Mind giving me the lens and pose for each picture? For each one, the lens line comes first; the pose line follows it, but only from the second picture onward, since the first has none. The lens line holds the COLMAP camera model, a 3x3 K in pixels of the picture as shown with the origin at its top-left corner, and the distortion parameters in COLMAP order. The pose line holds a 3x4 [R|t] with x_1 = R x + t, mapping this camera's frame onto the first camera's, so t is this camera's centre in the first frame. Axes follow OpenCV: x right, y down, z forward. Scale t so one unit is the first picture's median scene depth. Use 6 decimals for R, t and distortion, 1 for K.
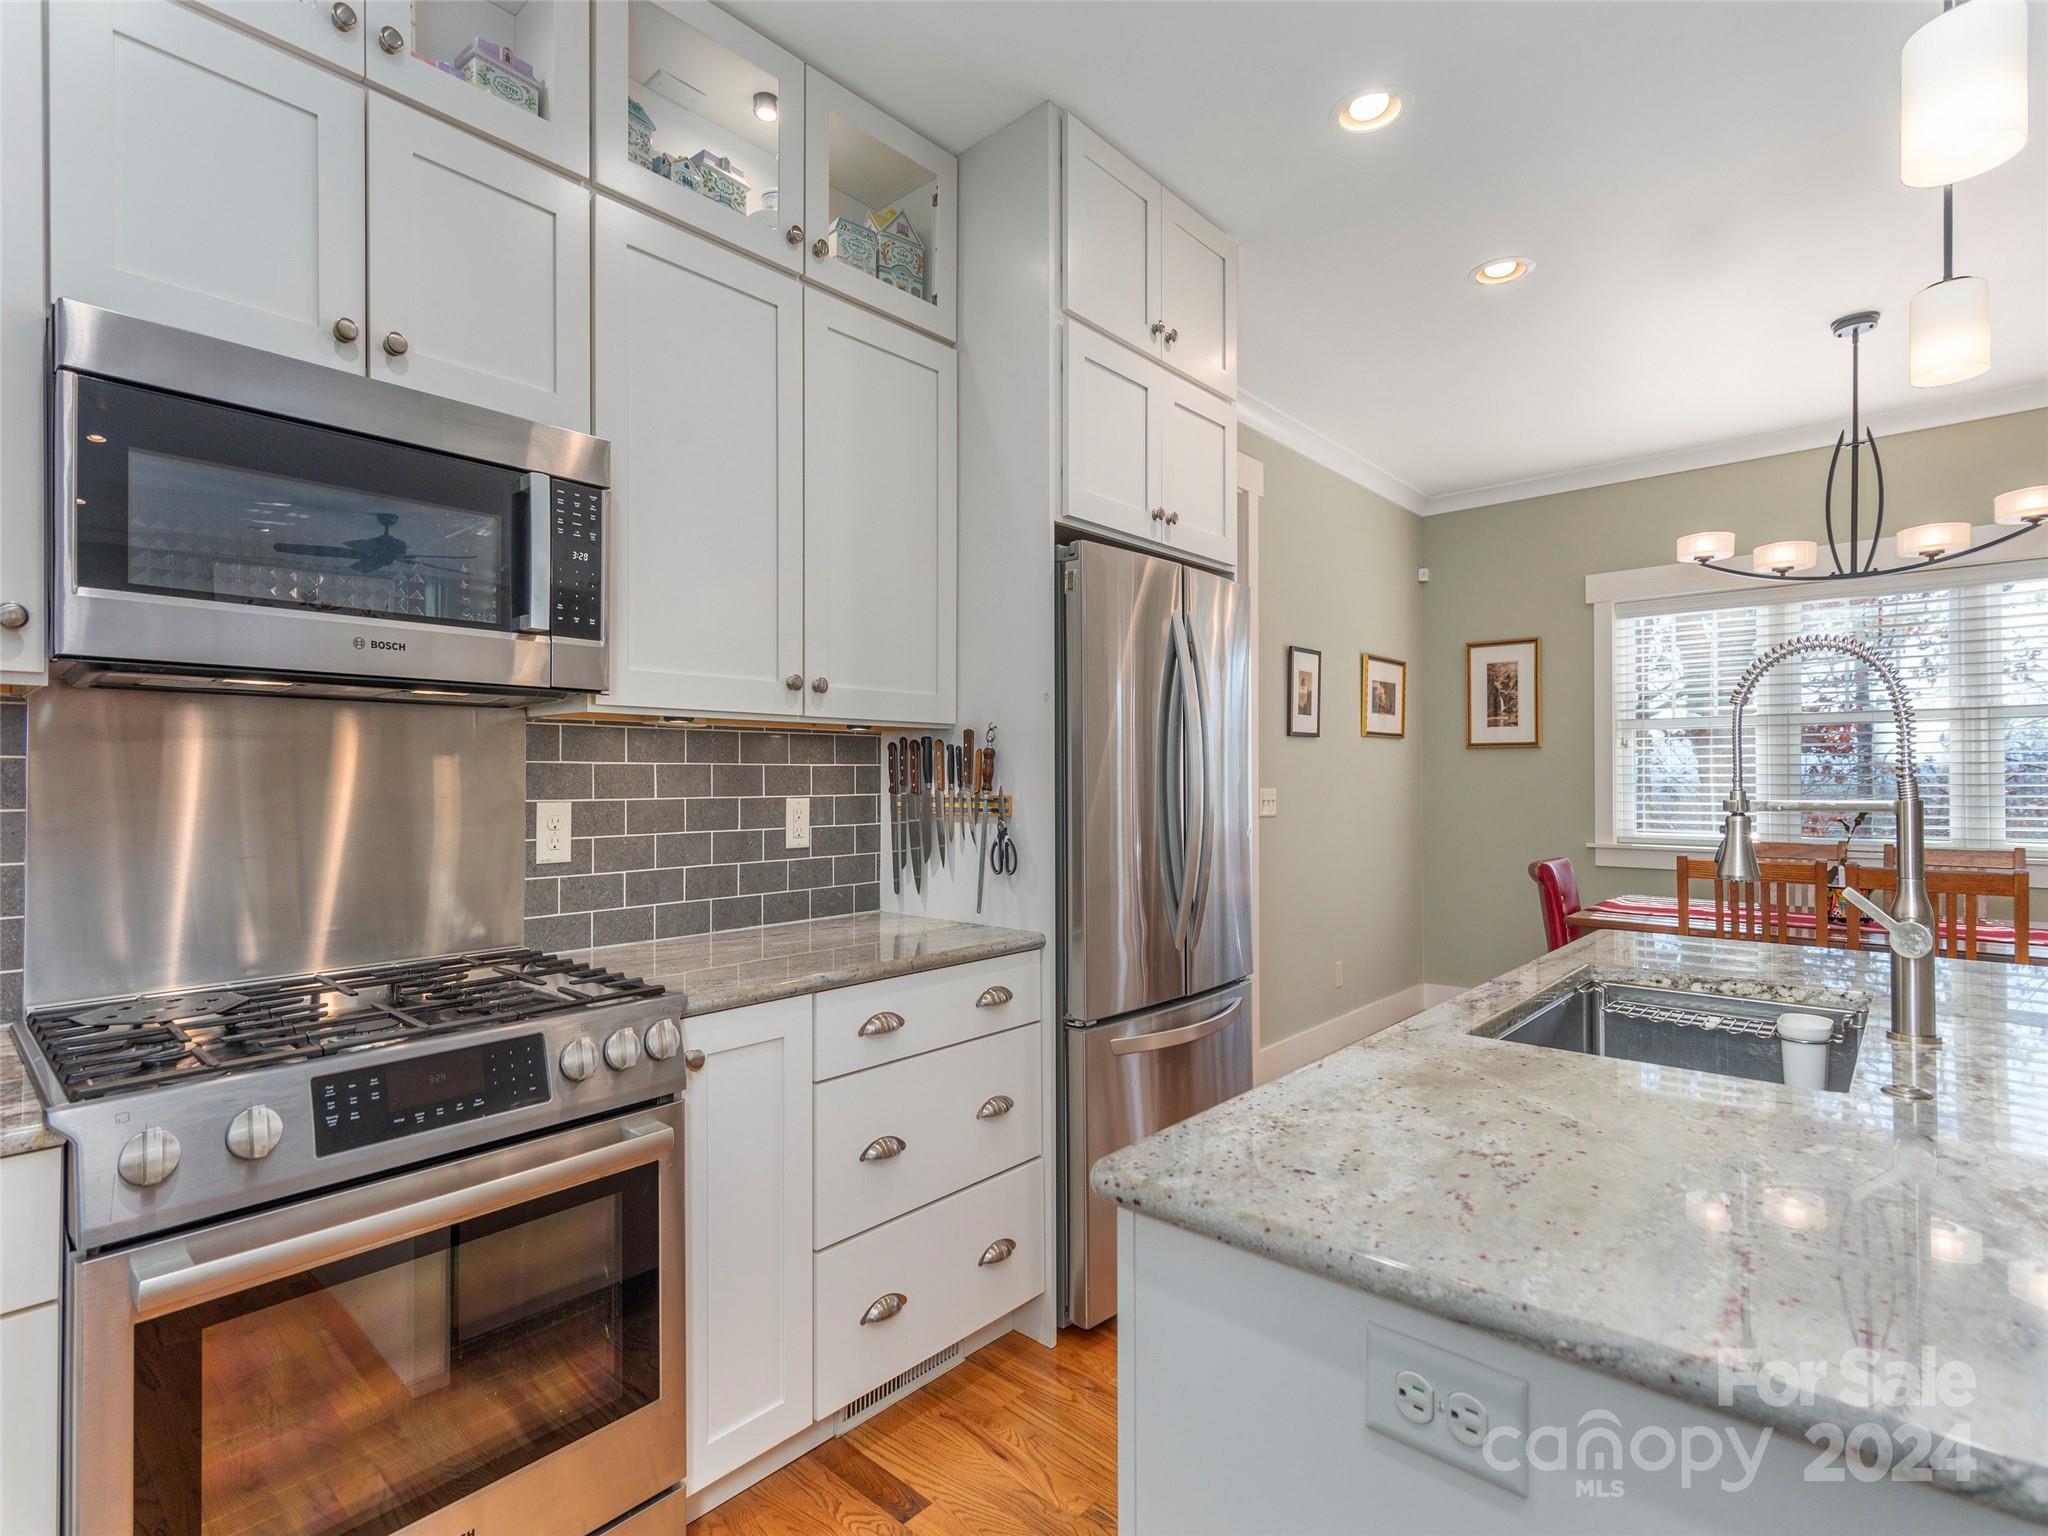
lens RADIAL K [[987.2, 0, 1065.0], [0, 987.2, 774.2], [0, 0, 1]] dist [0.019326, -0.000646]
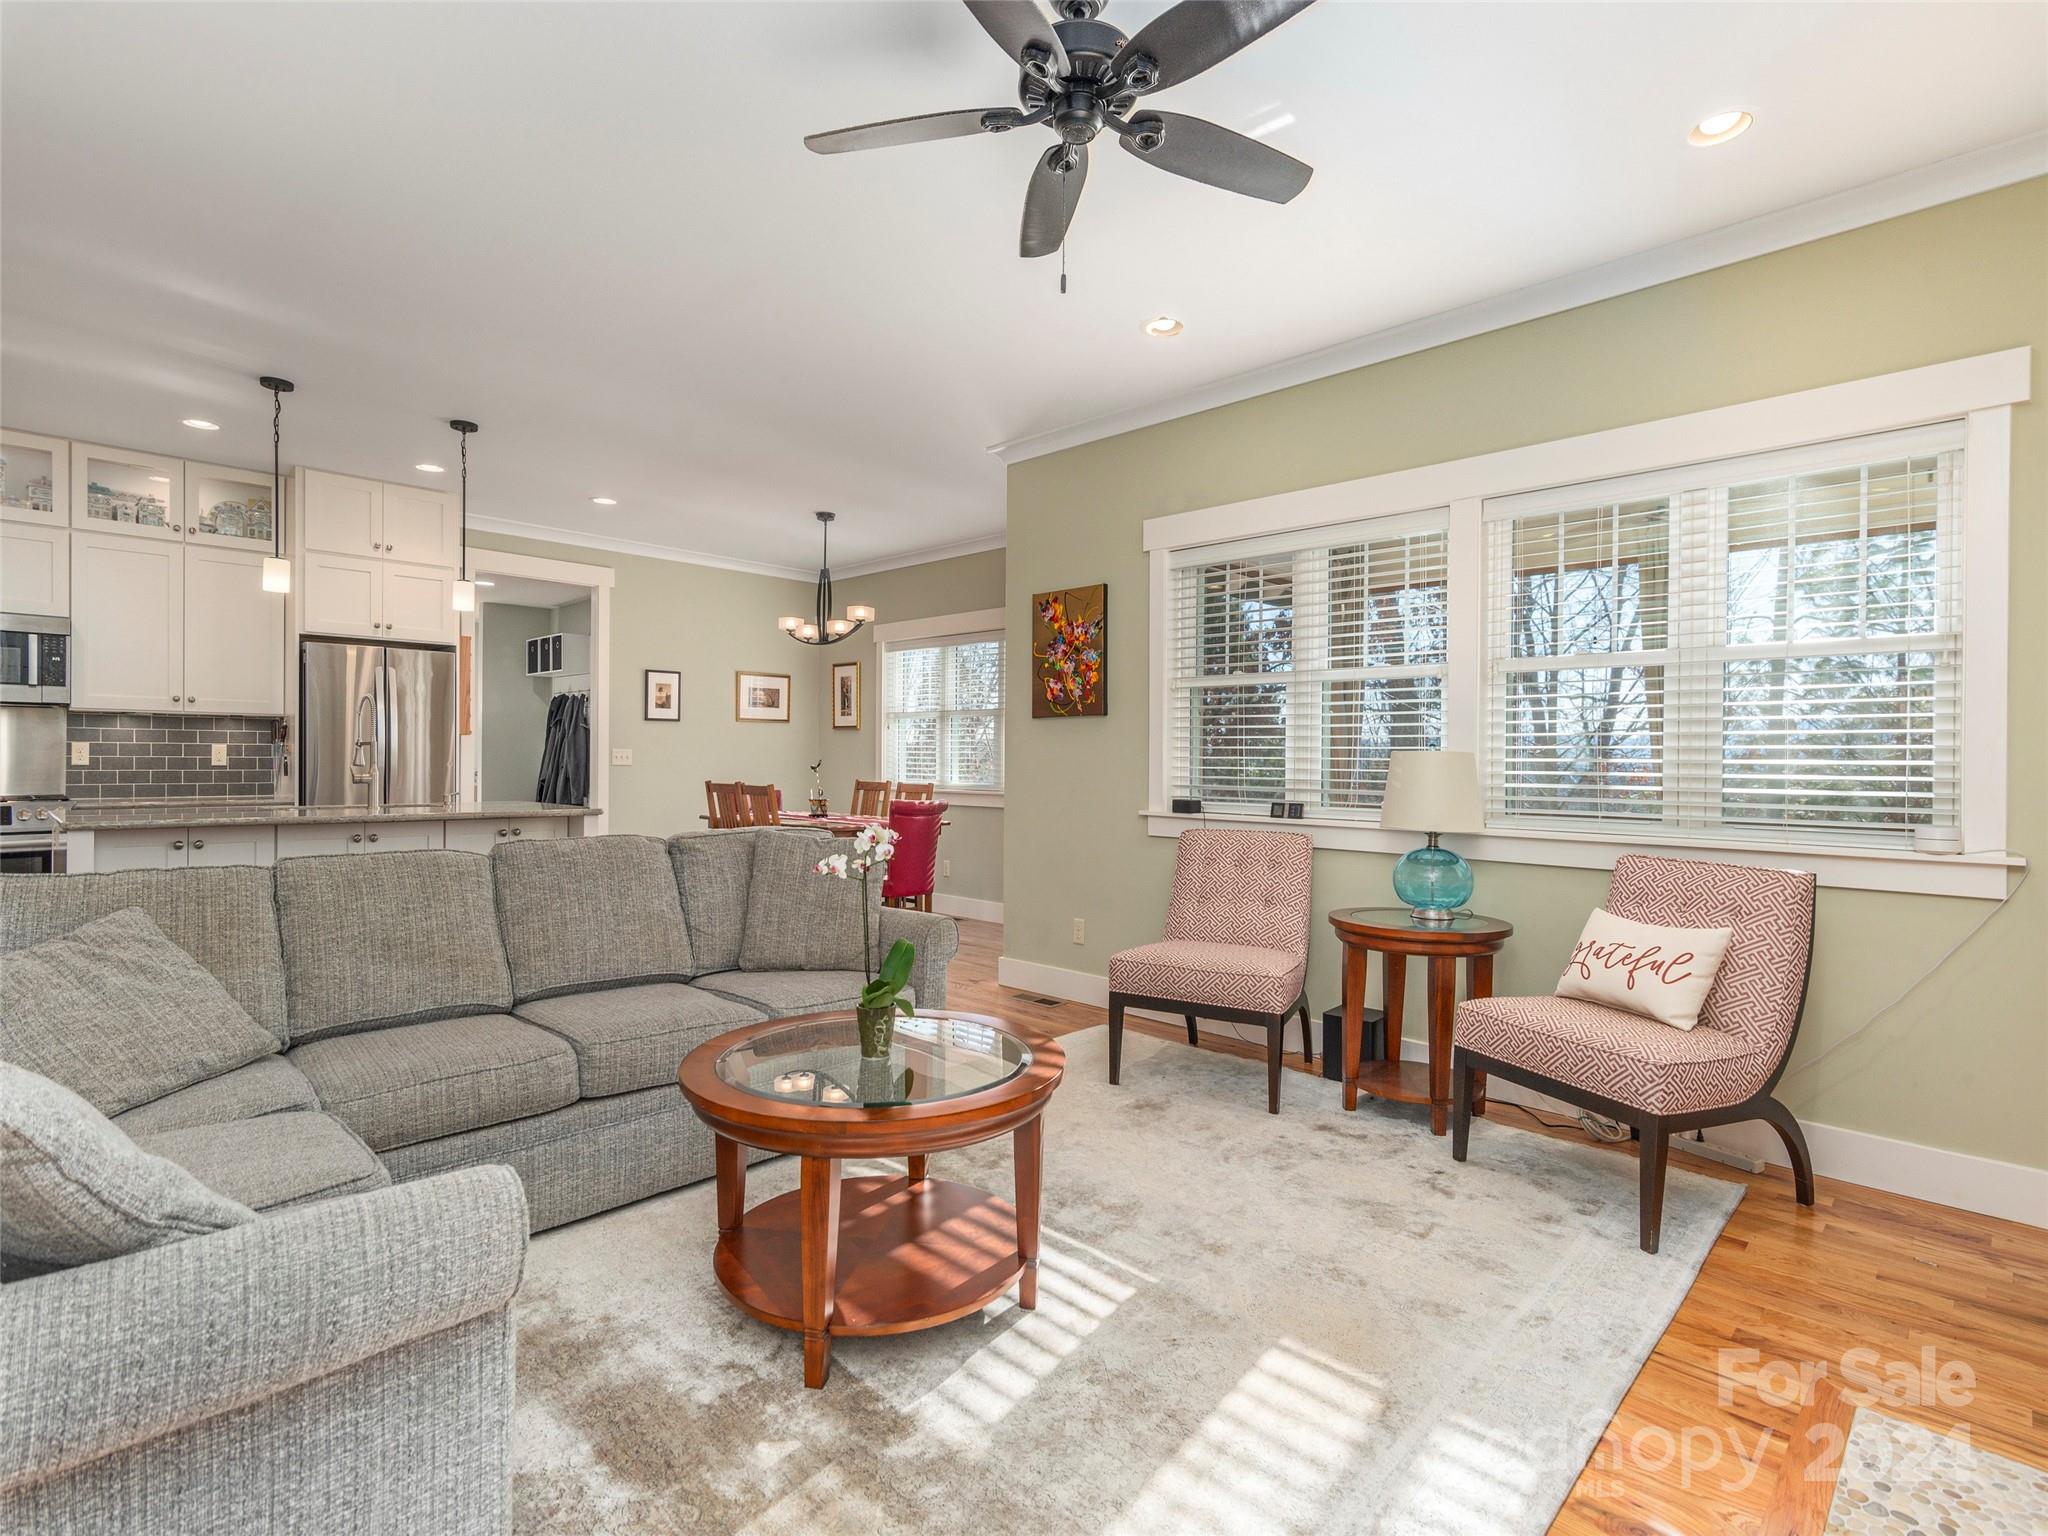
lens RADIAL K [[987.2, 0, 1056.9], [0, 987.2, 777.3], [0, 0, 1]] dist [0.019326, -0.000646]
pose [[0.998307, 0.013938, -0.056467, 2.152051], [-0.012551, 0.999613, 0.024838, 0.019874], [0.056791, -0.024088, 0.998095, -1.486371]]
